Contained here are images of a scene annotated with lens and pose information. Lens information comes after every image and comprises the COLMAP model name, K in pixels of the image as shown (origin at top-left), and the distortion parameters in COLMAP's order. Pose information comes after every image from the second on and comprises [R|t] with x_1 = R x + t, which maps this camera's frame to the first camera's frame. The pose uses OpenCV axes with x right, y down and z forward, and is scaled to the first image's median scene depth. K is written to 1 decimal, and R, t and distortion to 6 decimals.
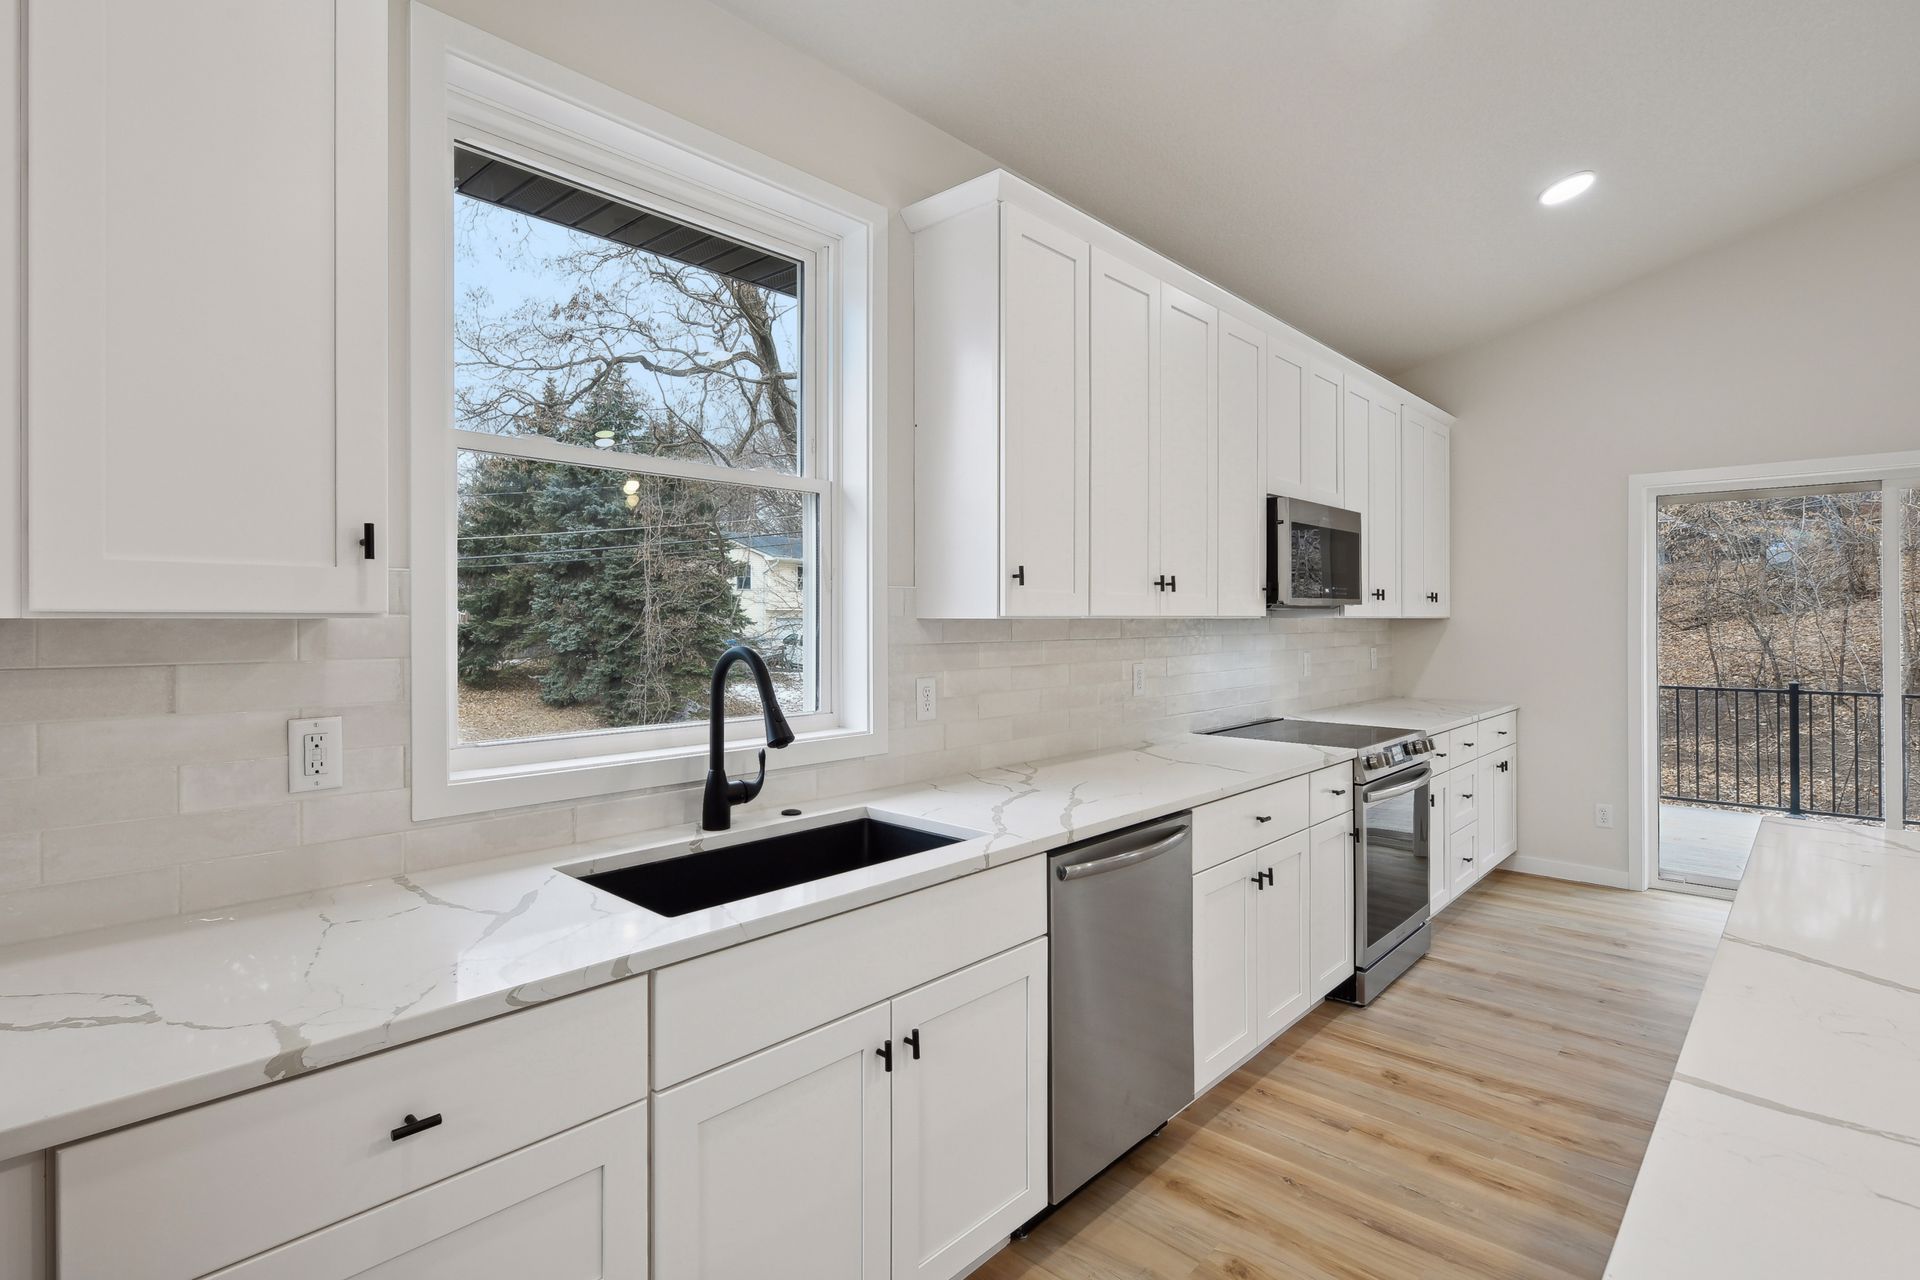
lens RADIAL K [[937.2, 0, 955.3], [0, 937.2, 619.2], [0, 0, 1]] dist [0.001975, -0.000399]
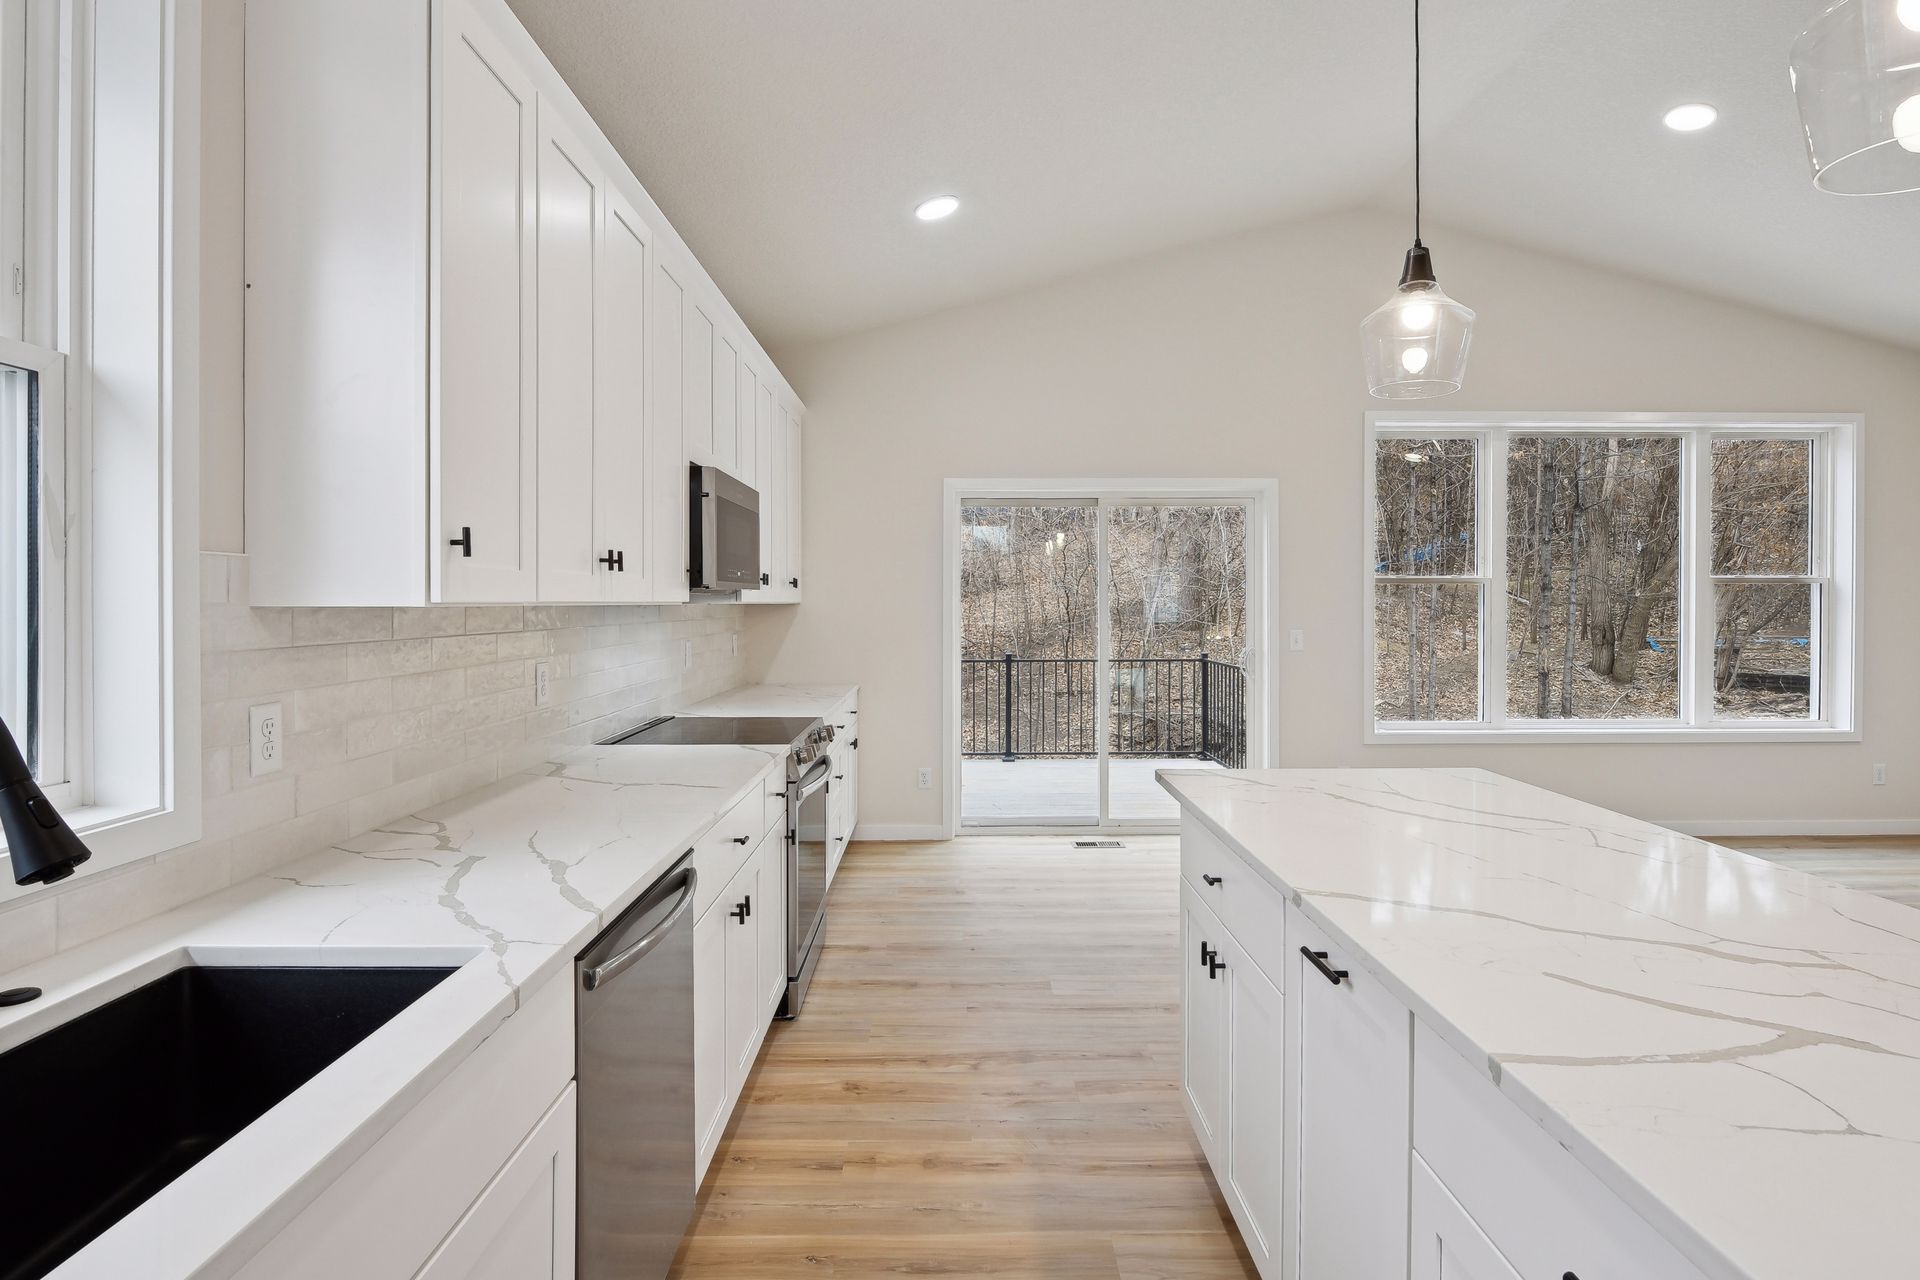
lens RADIAL K [[963.6, 0, 962.7], [0, 963.6, 603.9], [0, 0, 1]] dist [-0.003702, -0.000356]
pose [[0.725280, -0.002119, 0.688450, -0.113844], [0.002354, 0.999997, 0.000598, -0.001476], [-0.688450, 0.001187, 0.725283, 0.201106]]
